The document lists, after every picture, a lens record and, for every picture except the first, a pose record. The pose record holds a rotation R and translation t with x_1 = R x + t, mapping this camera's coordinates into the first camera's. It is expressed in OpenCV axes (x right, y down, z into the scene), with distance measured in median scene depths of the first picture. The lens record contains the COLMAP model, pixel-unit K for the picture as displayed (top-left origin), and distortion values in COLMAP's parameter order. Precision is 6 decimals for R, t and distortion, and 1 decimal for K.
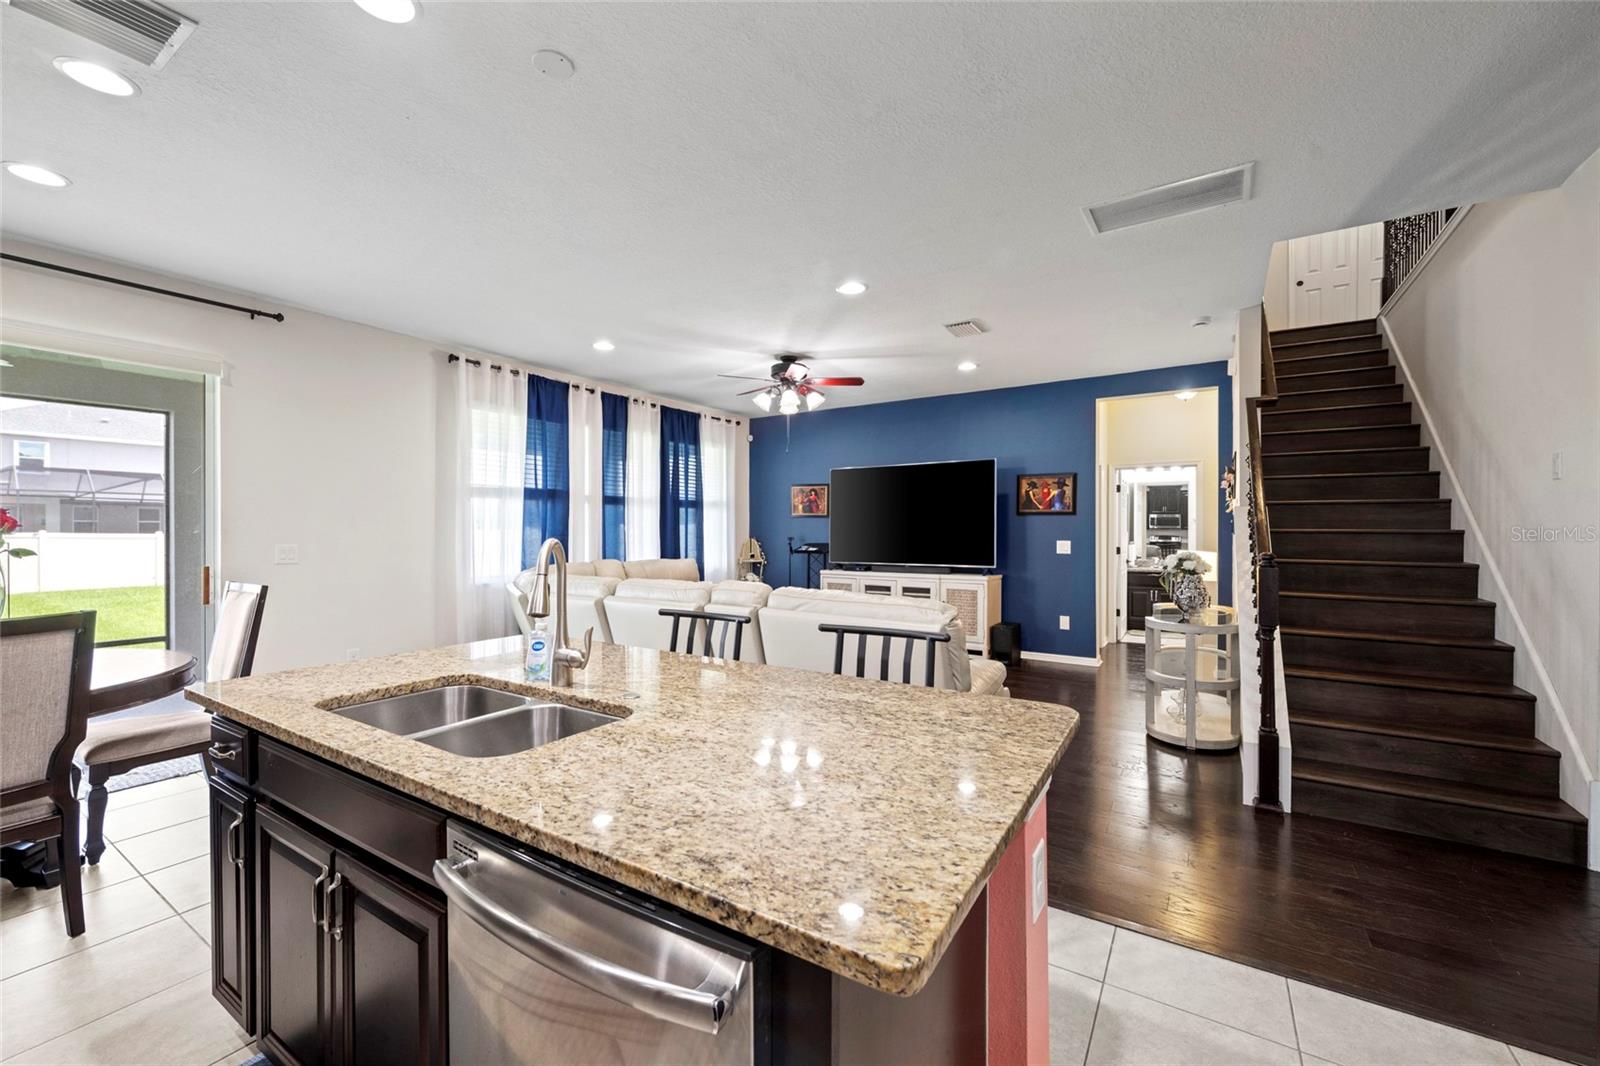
lens RADIAL K [[638.2, 0, 796.8], [0, 638.2, 532.6], [0, 0, 1]] dist [-0.002237, -0.000357]
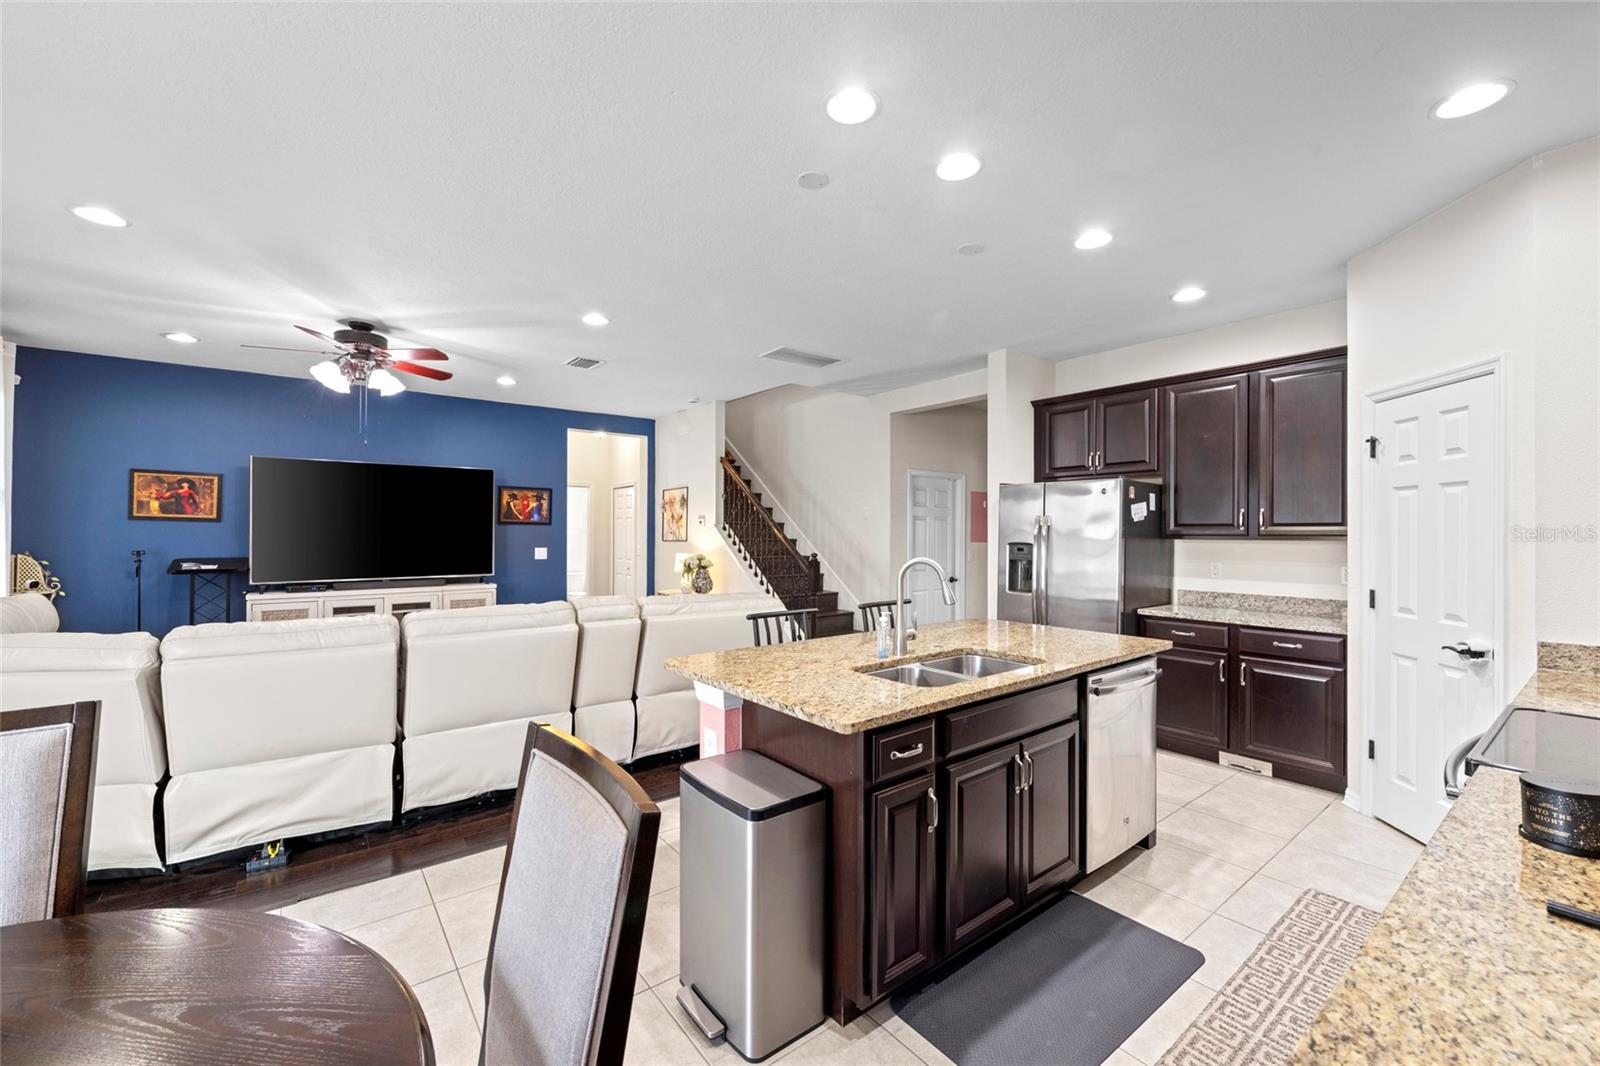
lens RADIAL K [[638.2, 0, 796.8], [0, 638.2, 532.6], [0, 0, 1]] dist [-0.002237, -0.000357]
pose [[0.328669, 0.001779, 0.944443, -1.099649], [0.000026, 0.999998, -0.001892, -0.026426], [-0.944445, 0.000646, 0.328669, 0.432838]]
